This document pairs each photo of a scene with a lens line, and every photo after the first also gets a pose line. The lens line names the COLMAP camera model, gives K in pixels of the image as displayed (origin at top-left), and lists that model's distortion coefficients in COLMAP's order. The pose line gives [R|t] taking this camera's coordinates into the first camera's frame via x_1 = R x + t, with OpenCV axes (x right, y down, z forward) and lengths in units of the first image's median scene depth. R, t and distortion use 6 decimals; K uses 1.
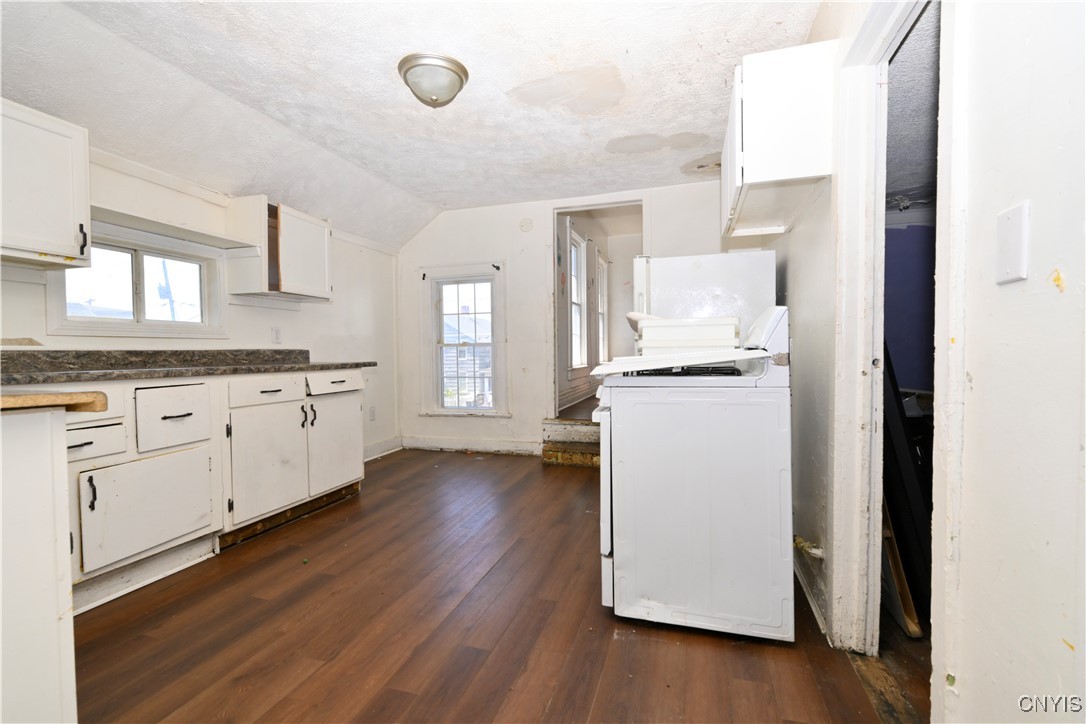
lens RADIAL K [[498.2, 0, 542.9], [0, 498.2, 363.9], [0, 0, 1]] dist [-0.002939, -0.000407]
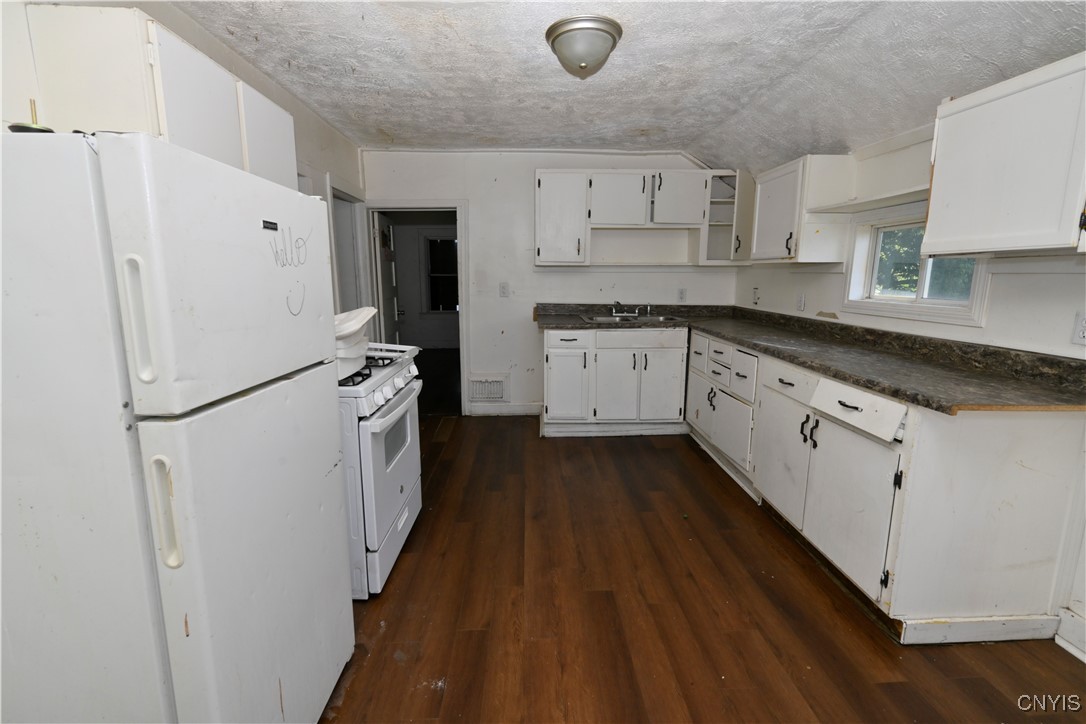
lens RADIAL K [[498.2, 0, 541.3], [0, 498.2, 360.2], [0, 0, 1]] dist [-0.002939, -0.000407]
pose [[-0.945817, 0.067294, -0.317649, 0.170869], [0.003408, 0.980292, 0.197527, -0.177523], [0.324681, 0.185742, -0.927406, 1.817019]]
